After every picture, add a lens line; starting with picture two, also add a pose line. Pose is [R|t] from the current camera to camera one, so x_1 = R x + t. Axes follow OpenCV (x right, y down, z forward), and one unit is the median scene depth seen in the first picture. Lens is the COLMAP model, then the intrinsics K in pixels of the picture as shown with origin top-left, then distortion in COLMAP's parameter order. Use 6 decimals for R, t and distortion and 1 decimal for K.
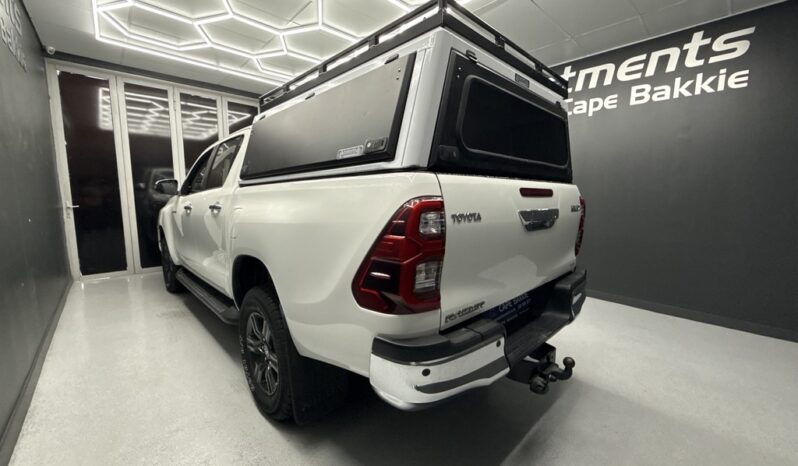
lens RADIAL K [[318.0, 0, 399.0], [0, 318.0, 233.0], [0, 0, 1]] dist [-0.001357, -0.000154]
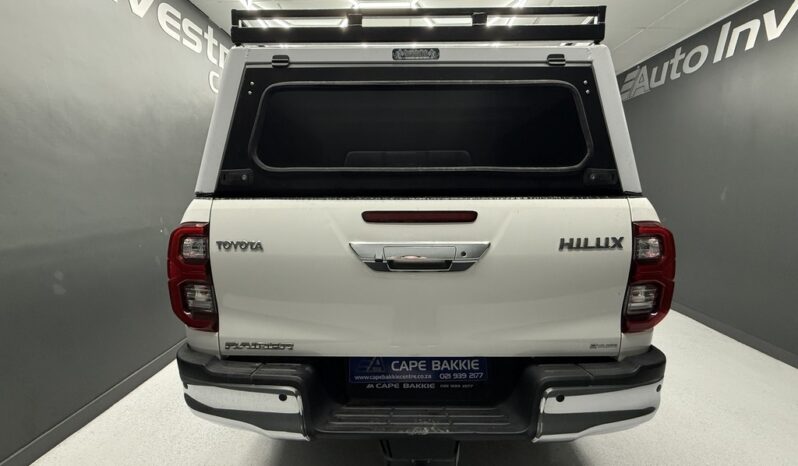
lens RADIAL K [[318.0, 0, 399.0], [0, 318.0, 233.0], [0, 0, 1]] dist [-0.001357, -0.000154]
pose [[0.707026, 0.084708, -0.702096, 0.952197], [-0.074108, 0.996209, 0.045564, -0.129830], [0.703294, 0.019815, 0.710623, 0.532185]]
